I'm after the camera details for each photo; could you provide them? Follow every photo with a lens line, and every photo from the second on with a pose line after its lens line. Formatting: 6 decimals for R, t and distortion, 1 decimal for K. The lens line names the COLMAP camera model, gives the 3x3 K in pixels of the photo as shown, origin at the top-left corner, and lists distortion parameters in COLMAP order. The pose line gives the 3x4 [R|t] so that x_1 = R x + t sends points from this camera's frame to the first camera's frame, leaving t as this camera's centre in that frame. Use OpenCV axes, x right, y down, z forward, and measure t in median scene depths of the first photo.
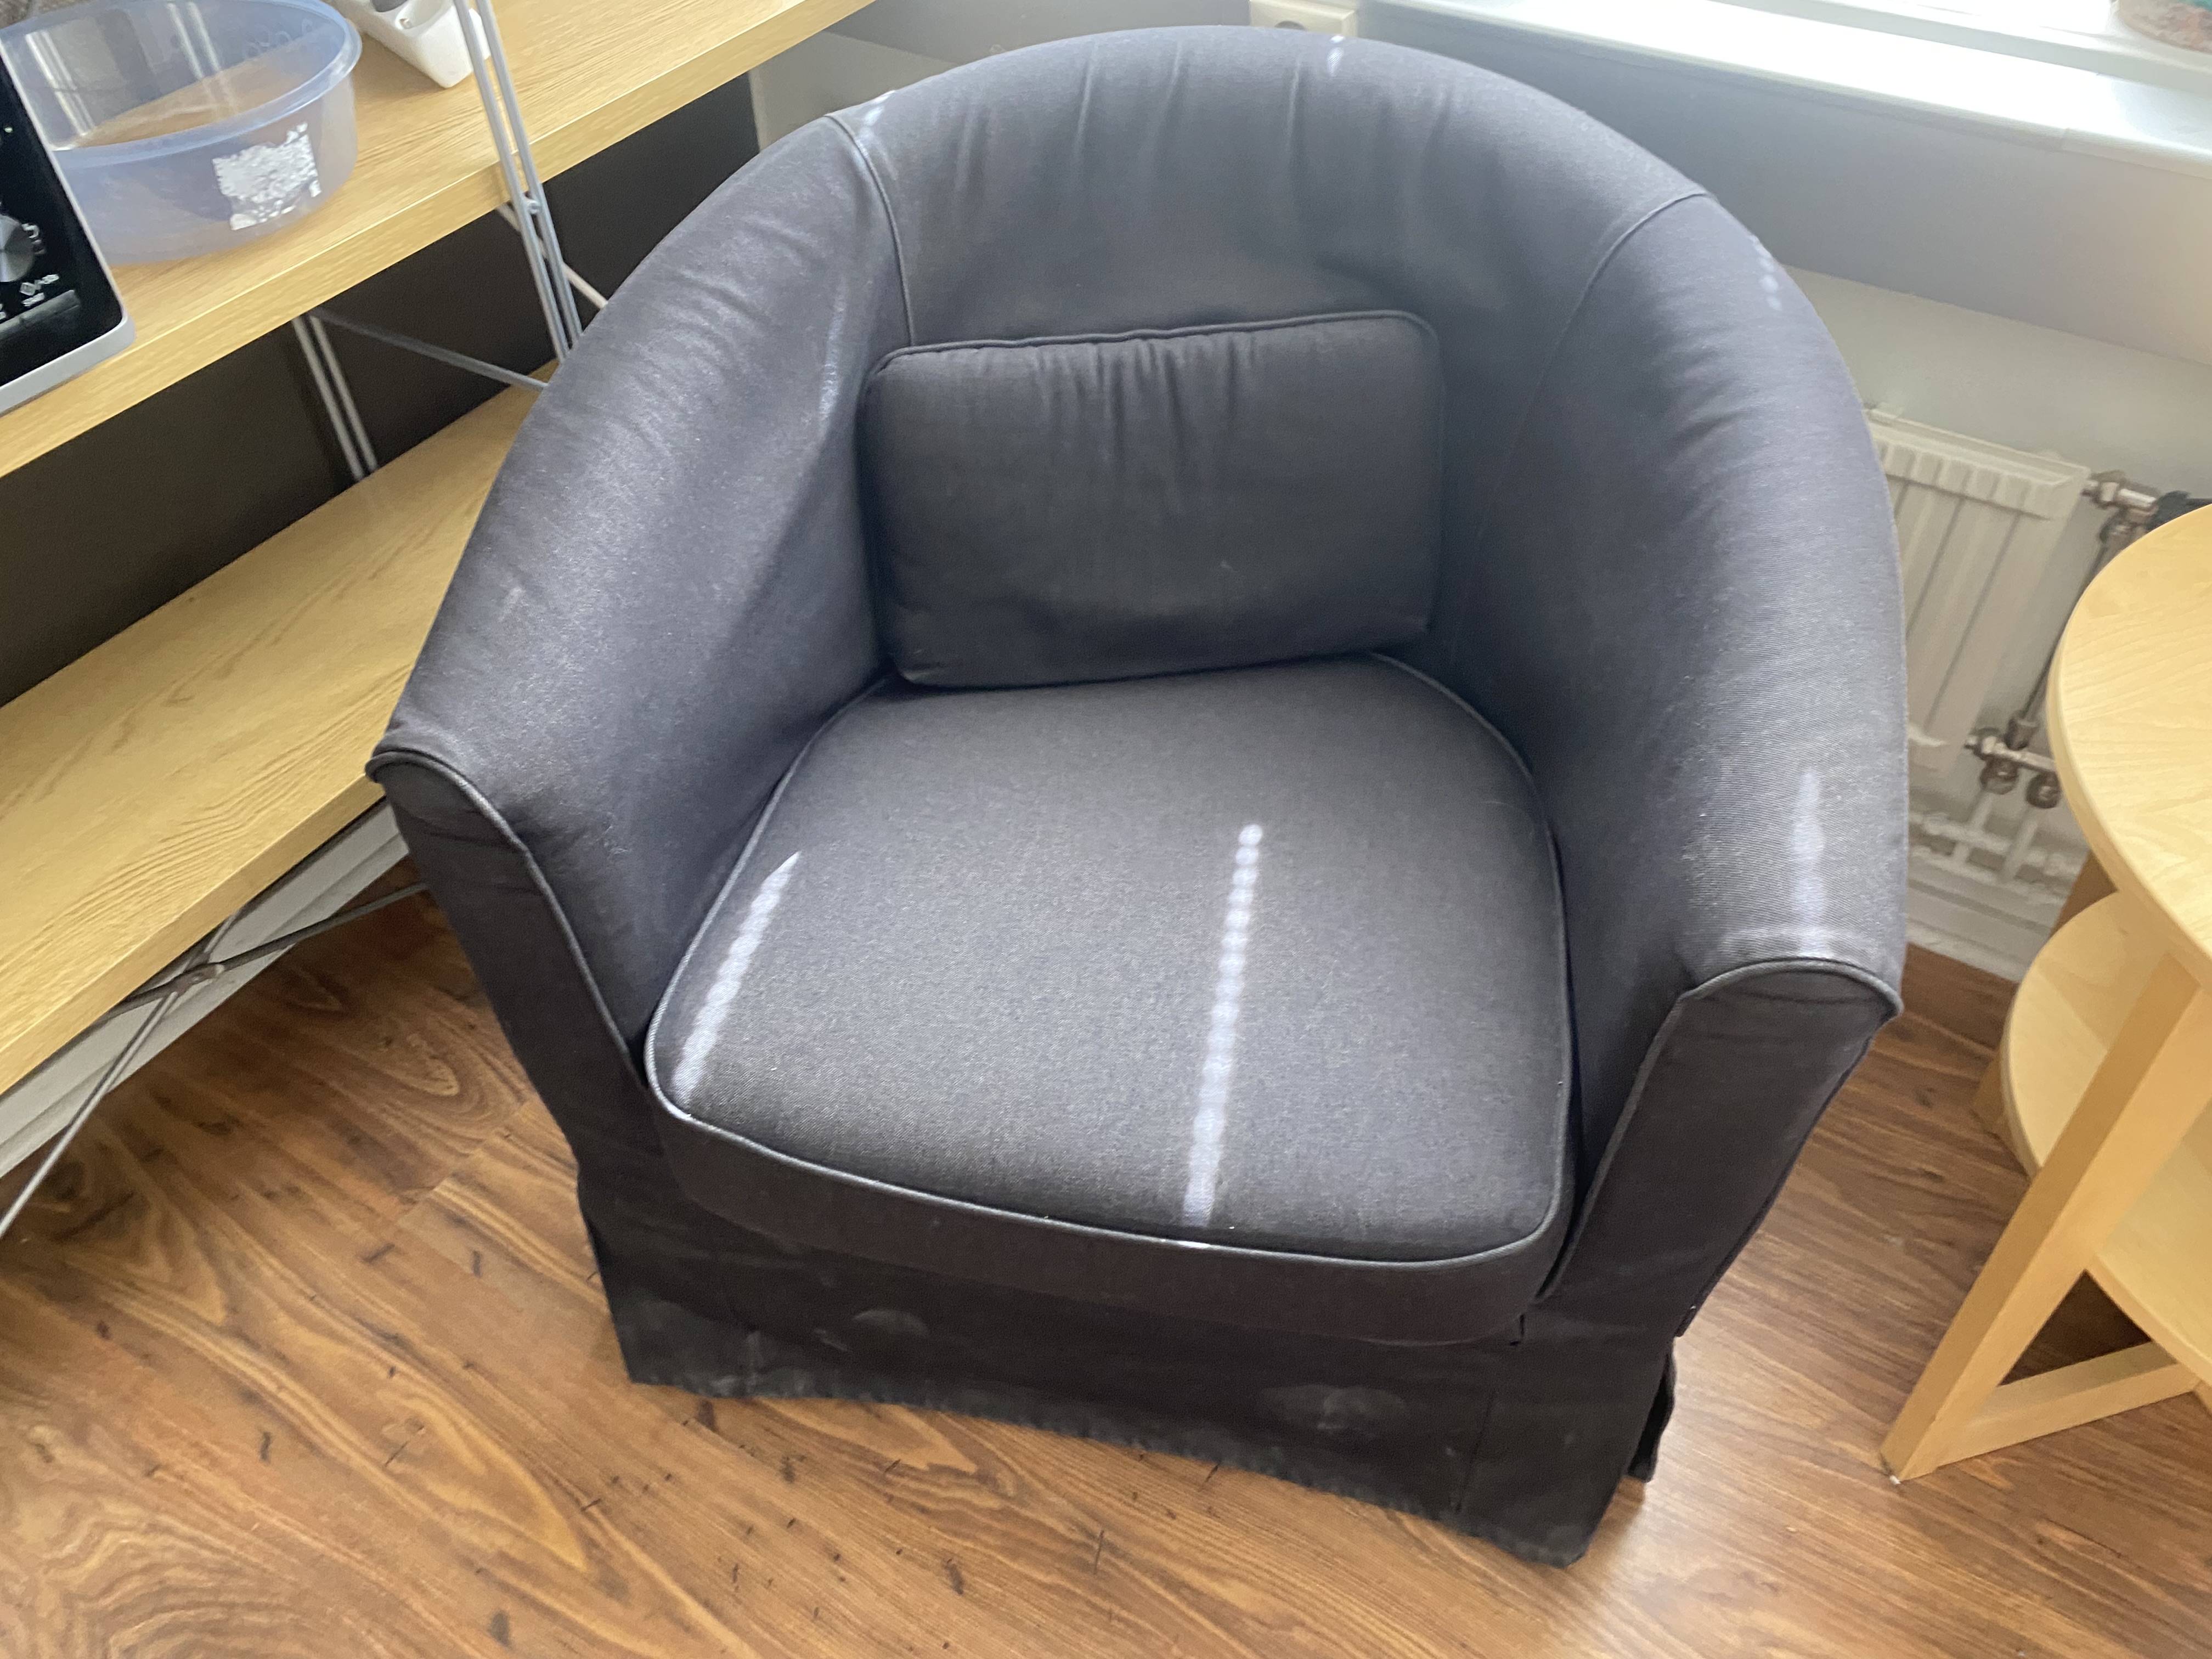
lens RADIAL K [[1683.4, 0, 1106.4], [0, 1683.4, 842.8], [0, 0, 1]] dist [0.018838, -0.020634]
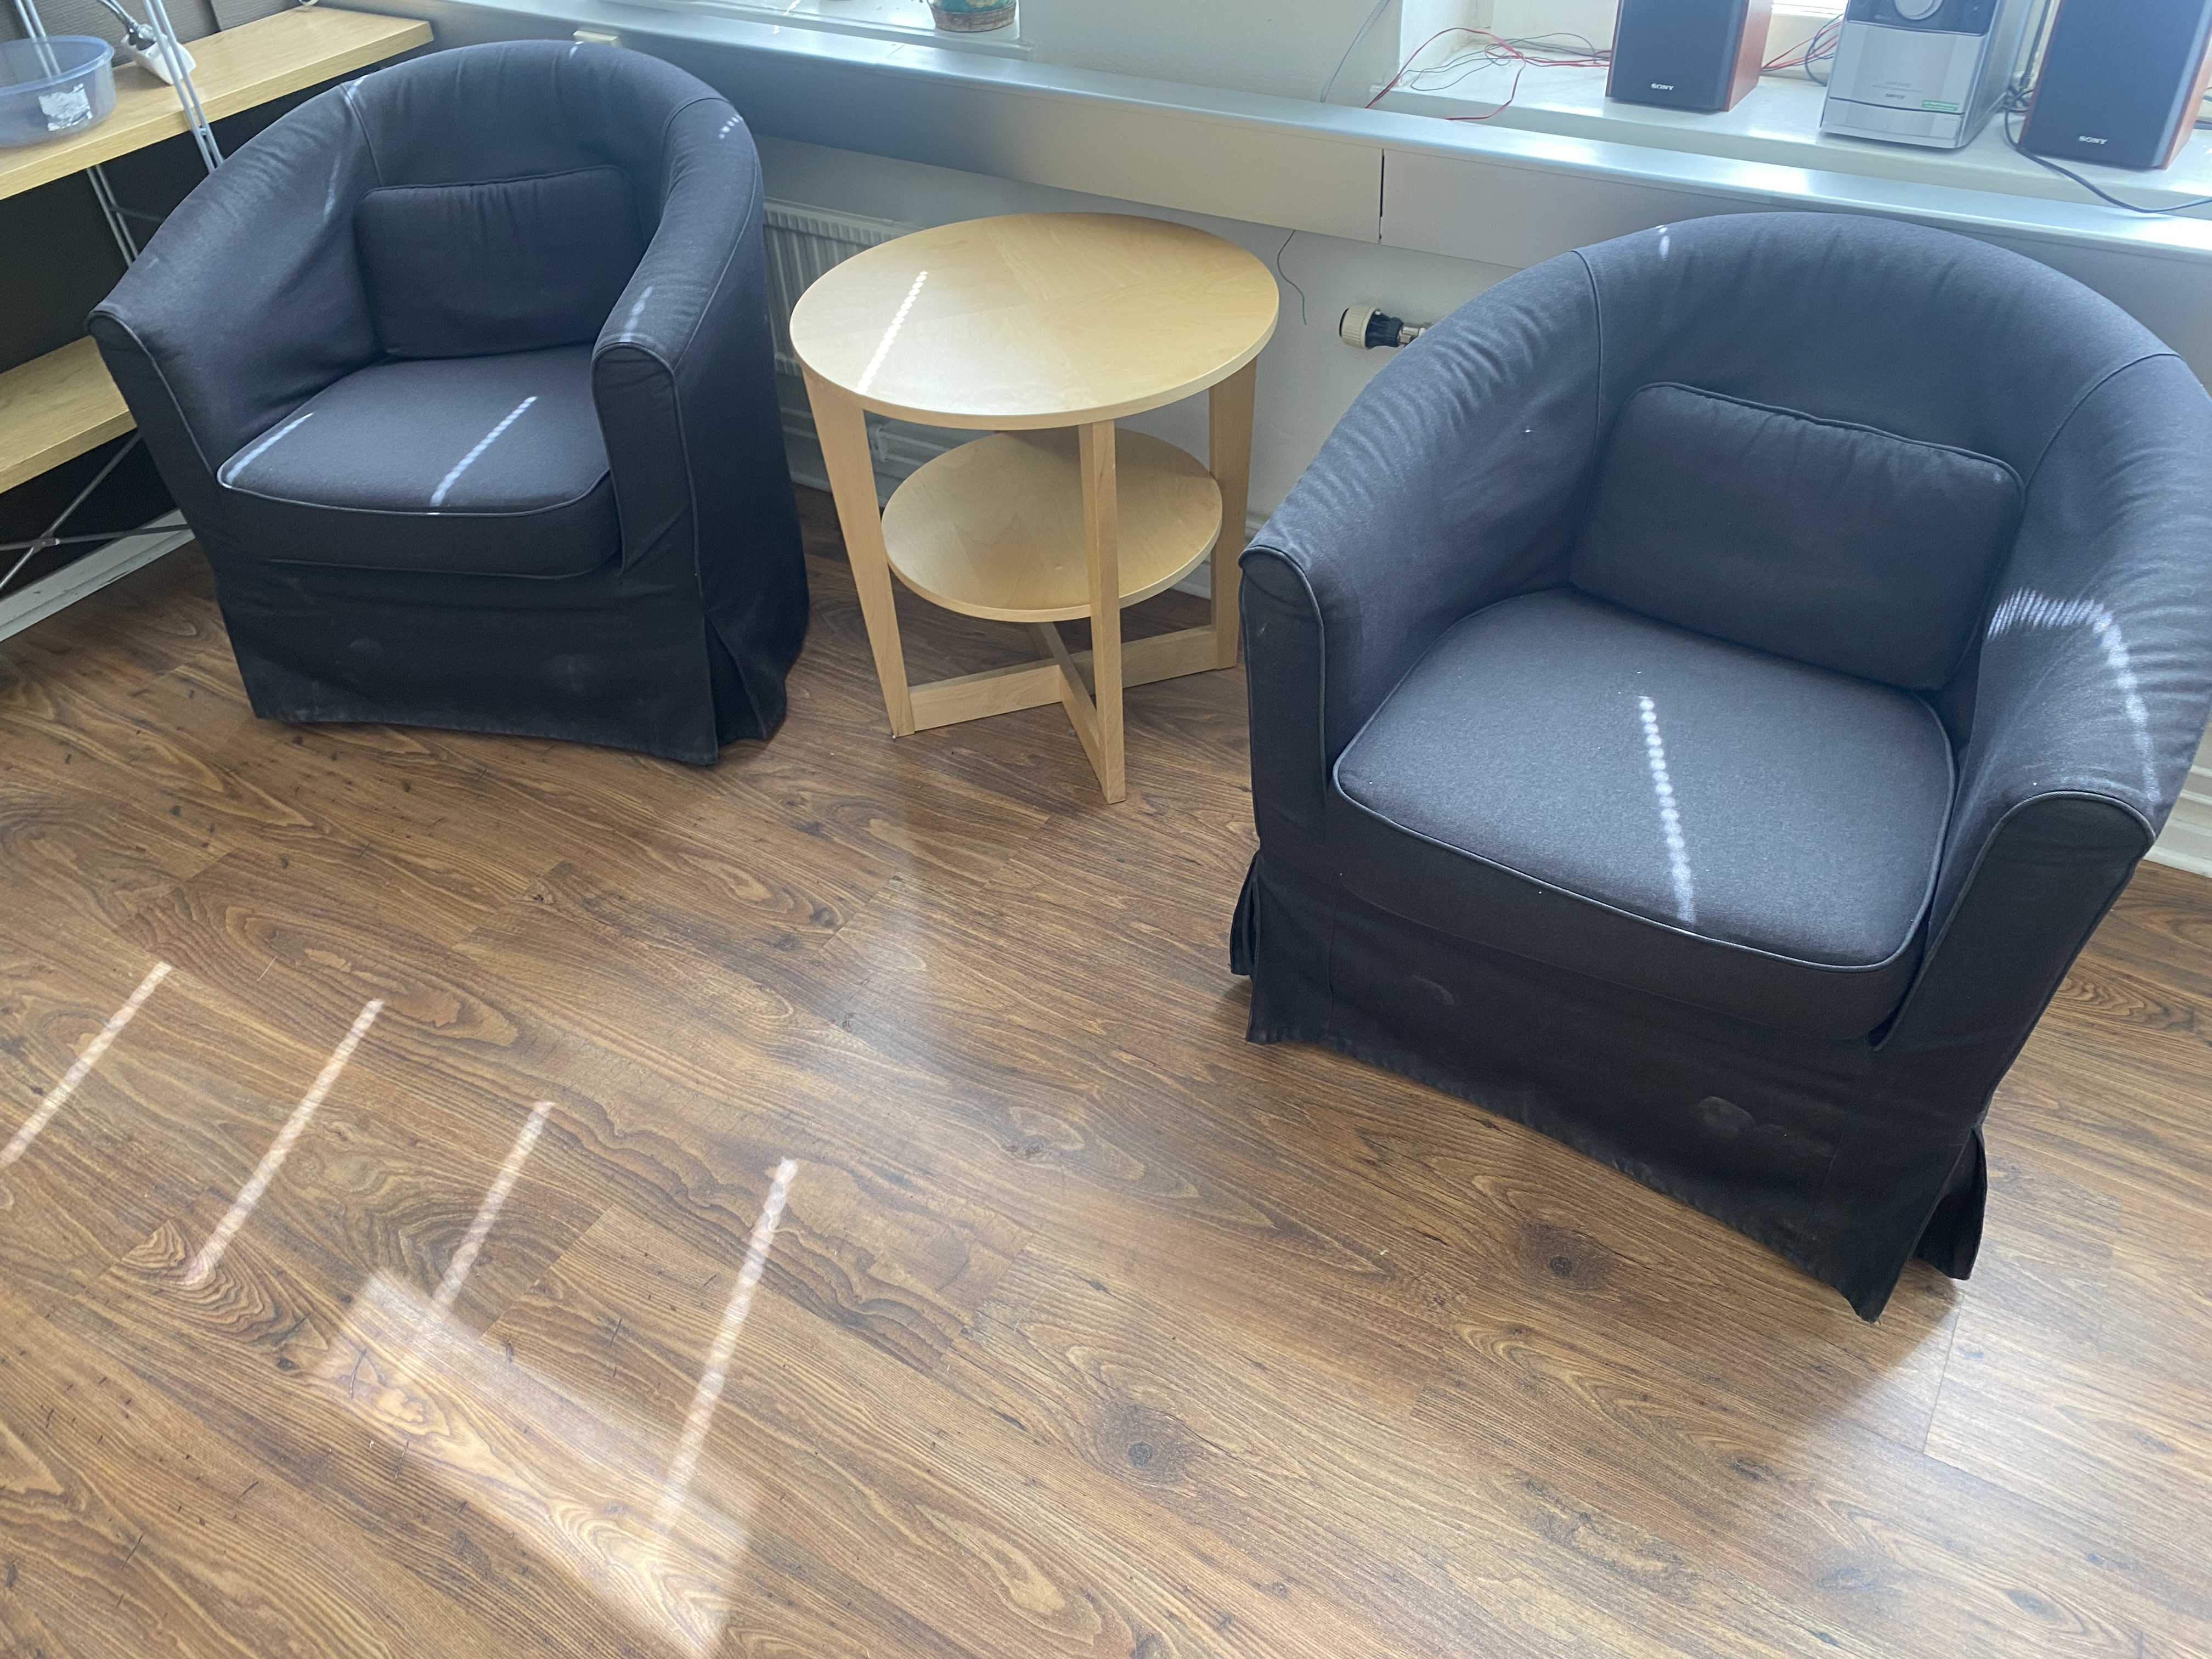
lens RADIAL K [[1683.4, 0, 1100.9], [0, 1683.4, 821.3], [0, 0, 1]] dist [0.018838, -0.020634]
pose [[0.999449, -0.032976, -0.003853, 0.759884], [0.032434, 0.994576, -0.098831, 0.723536], [0.007091, 0.098651, 0.995097, -1.004593]]
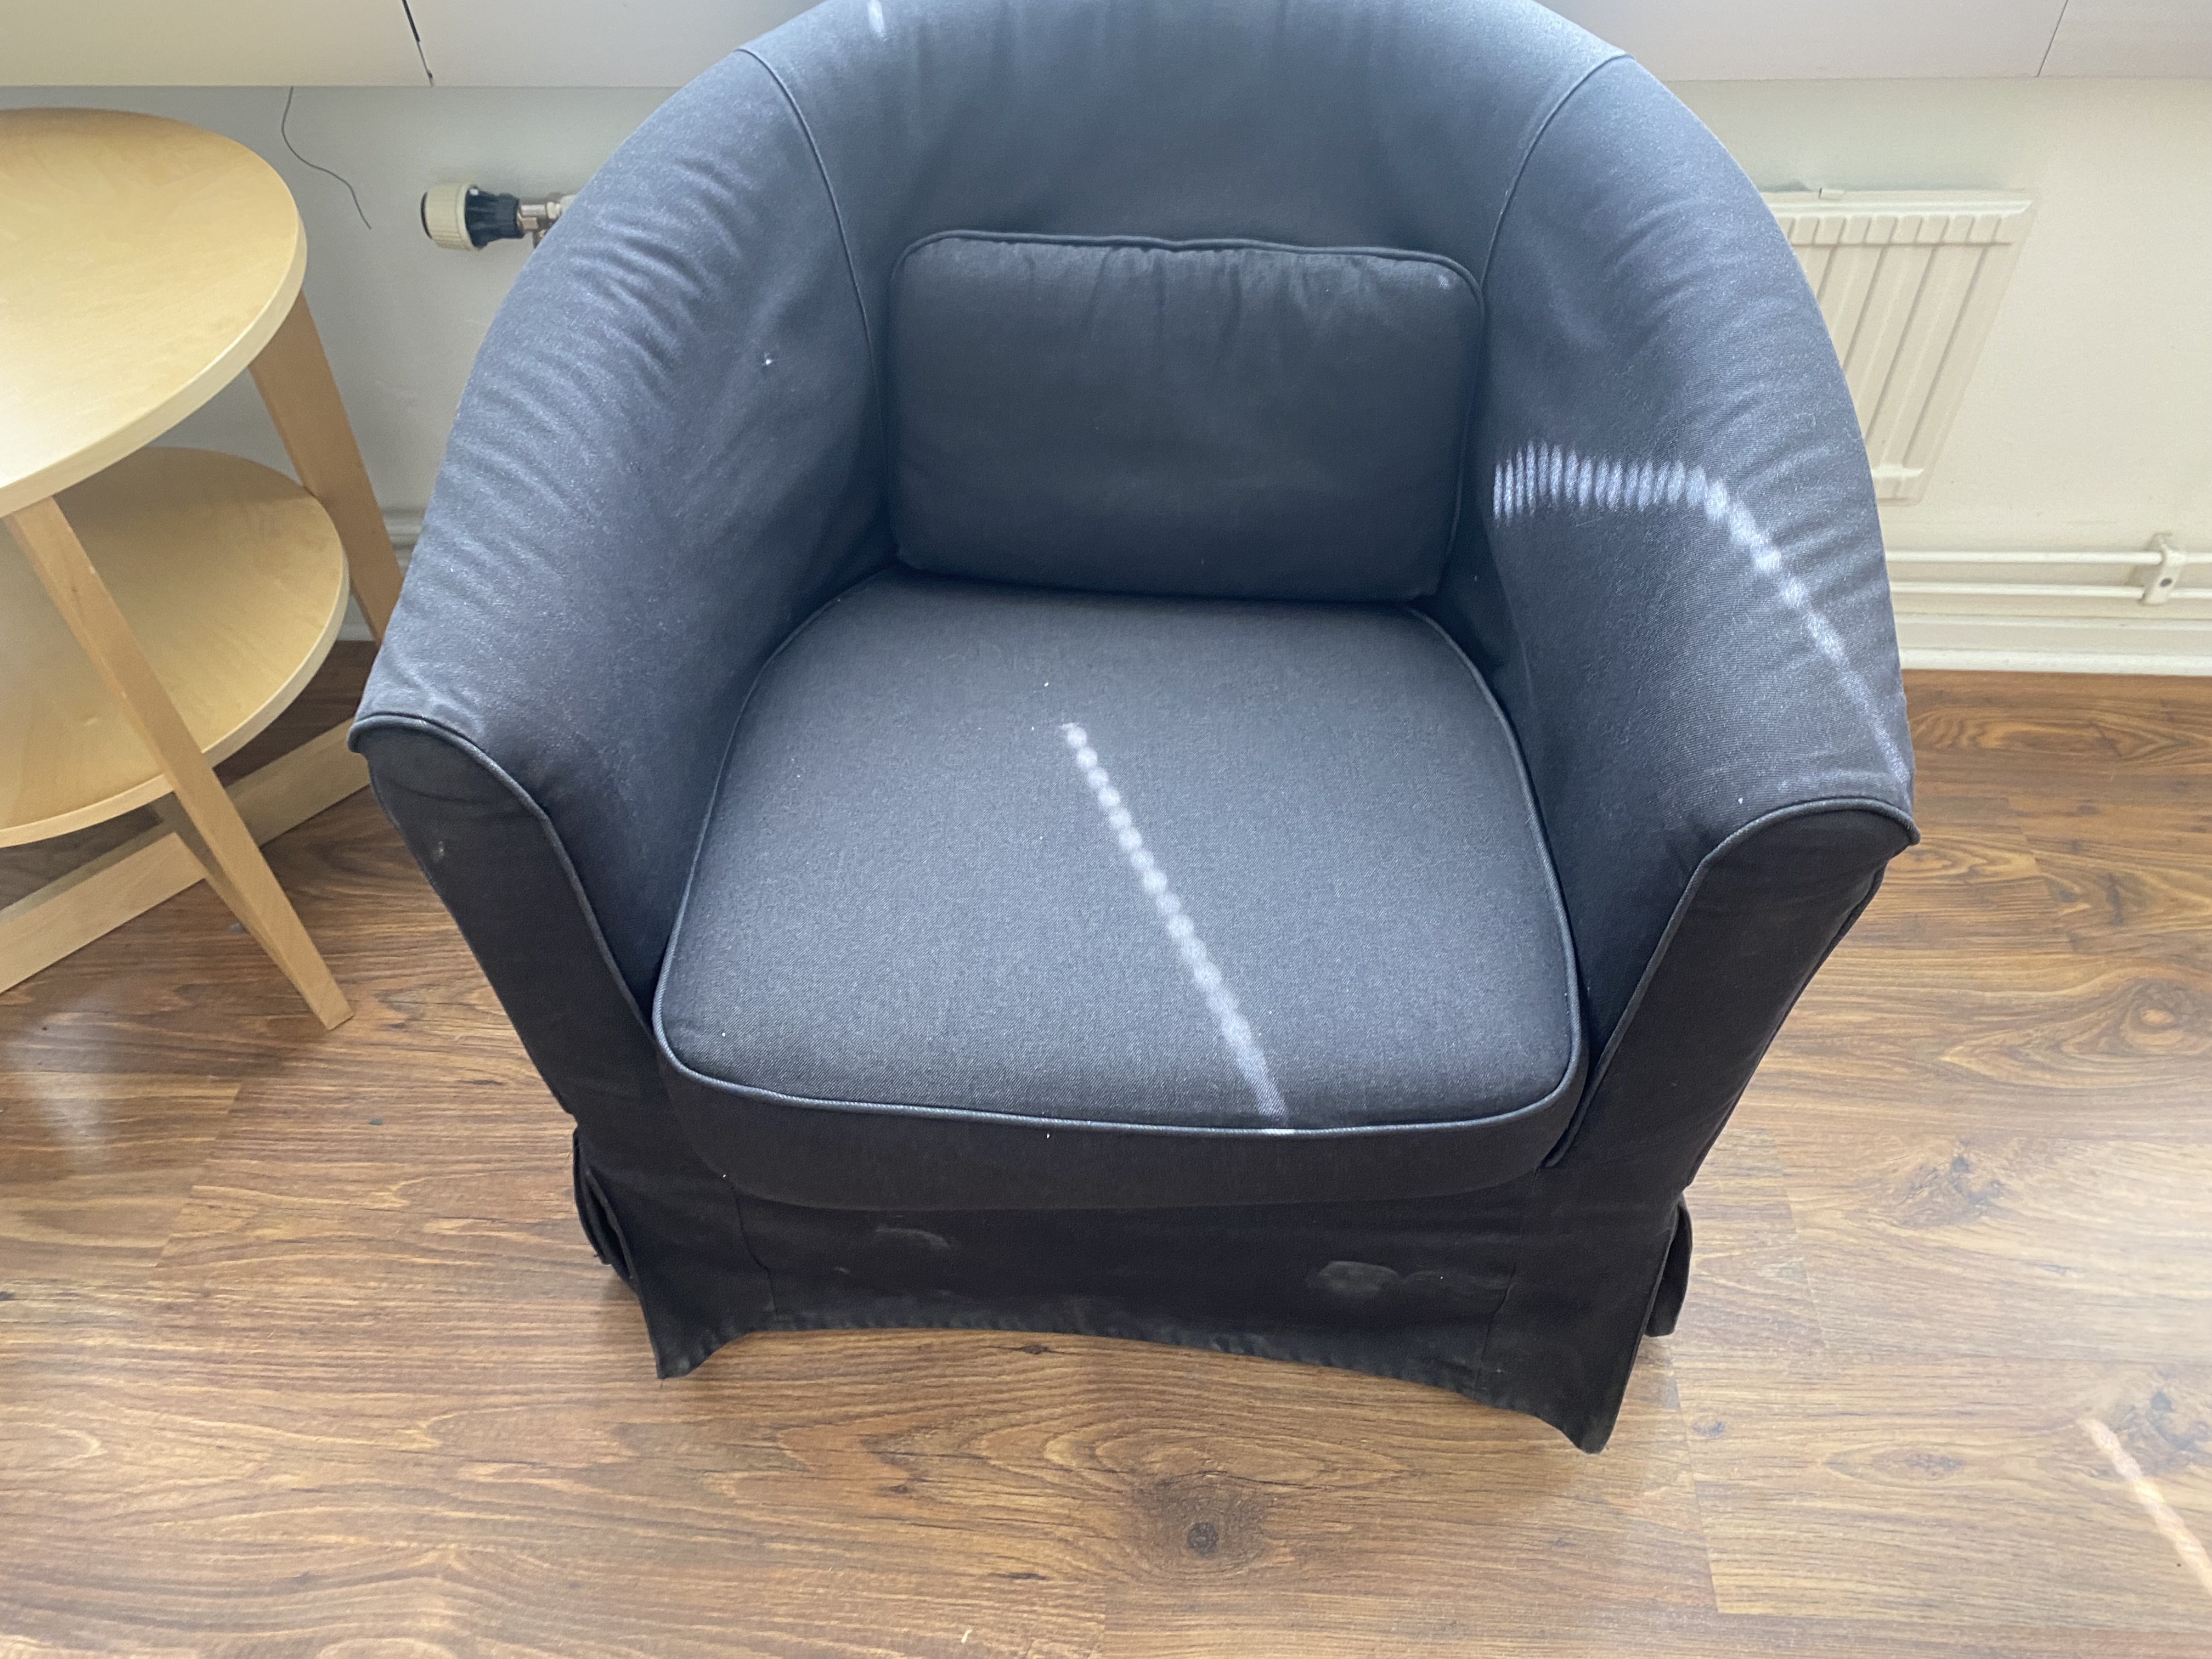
lens RADIAL K [[1683.4, 0, 1092.3], [0, 1683.4, 846.2], [0, 0, 1]] dist [0.018838, -0.020634]
pose [[0.872209, -0.366563, 0.323856, 0.905992], [0.355830, 0.929802, 0.094093, 0.461075], [-0.335613, 0.033169, 0.941416, -0.455195]]
